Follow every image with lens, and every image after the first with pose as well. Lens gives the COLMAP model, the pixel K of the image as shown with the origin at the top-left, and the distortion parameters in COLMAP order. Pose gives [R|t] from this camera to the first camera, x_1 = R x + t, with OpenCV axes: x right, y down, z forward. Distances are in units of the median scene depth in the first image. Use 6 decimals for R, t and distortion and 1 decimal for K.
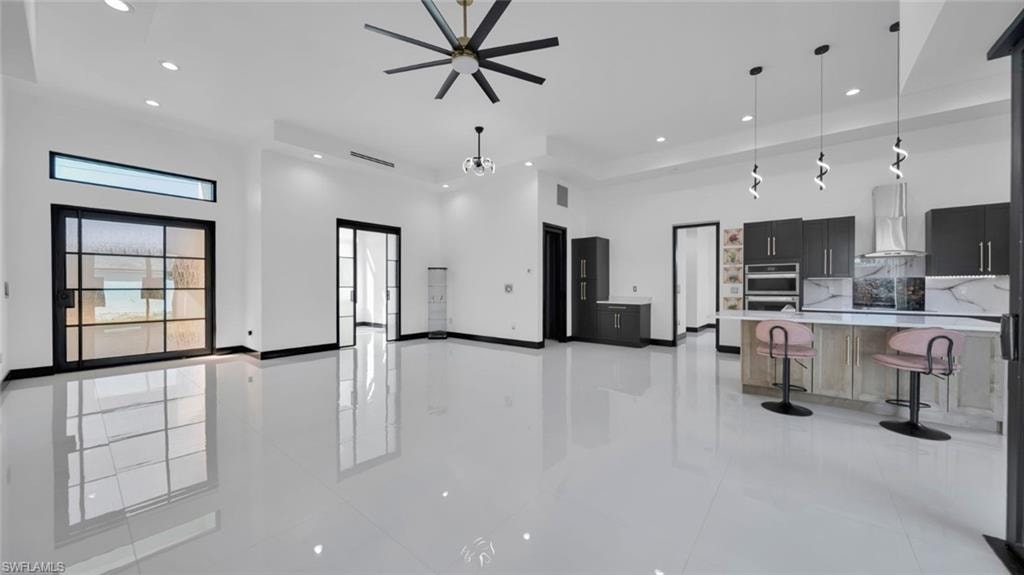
lens RADIAL K [[361.0, 0, 512.6], [0, 361.0, 289.2], [0, 0, 1]] dist [-0.000246, -0.000078]
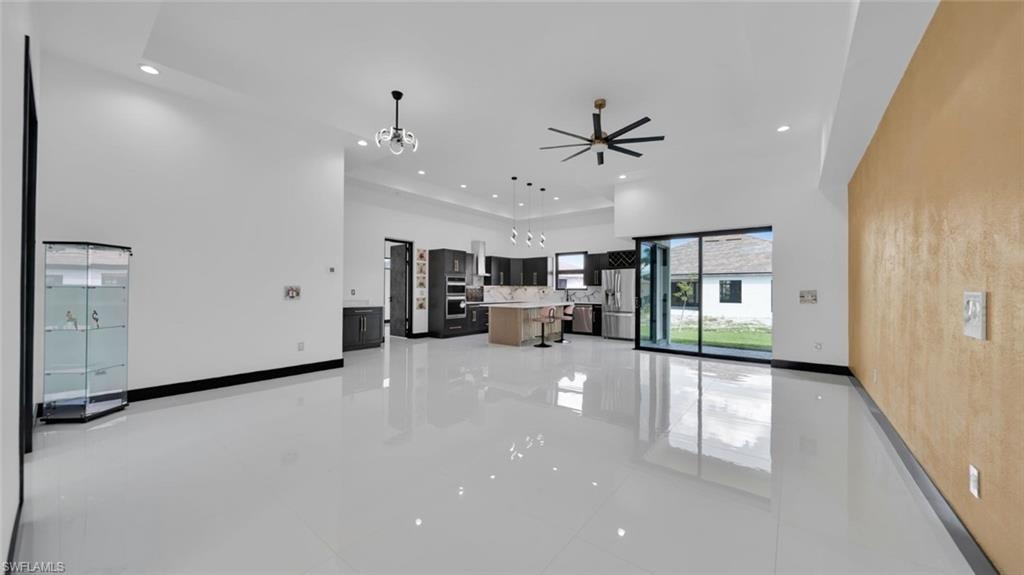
lens RADIAL K [[361.0, 0, 512.6], [0, 361.0, 289.2], [0, 0, 1]] dist [-0.000246, -0.000078]
pose [[-0.012500, 0.003227, 0.999917, -0.835745], [0.004326, 0.999986, -0.003173, -0.005965], [-0.999913, 0.004286, -0.012514, 0.707814]]
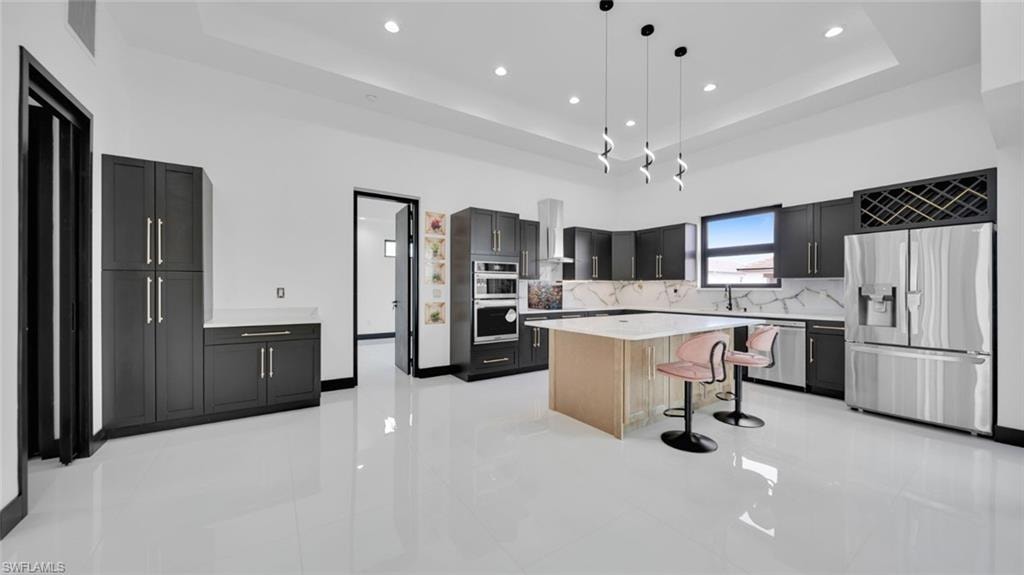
lens RADIAL K [[361.0, 0, 512.6], [0, 361.0, 289.2], [0, 0, 1]] dist [-0.000246, -0.000078]
pose [[0.296031, -0.002678, 0.955175, -0.068692], [0.005916, 0.999982, 0.000970, -0.006088], [-0.955160, 0.005364, 0.296041, 0.661669]]
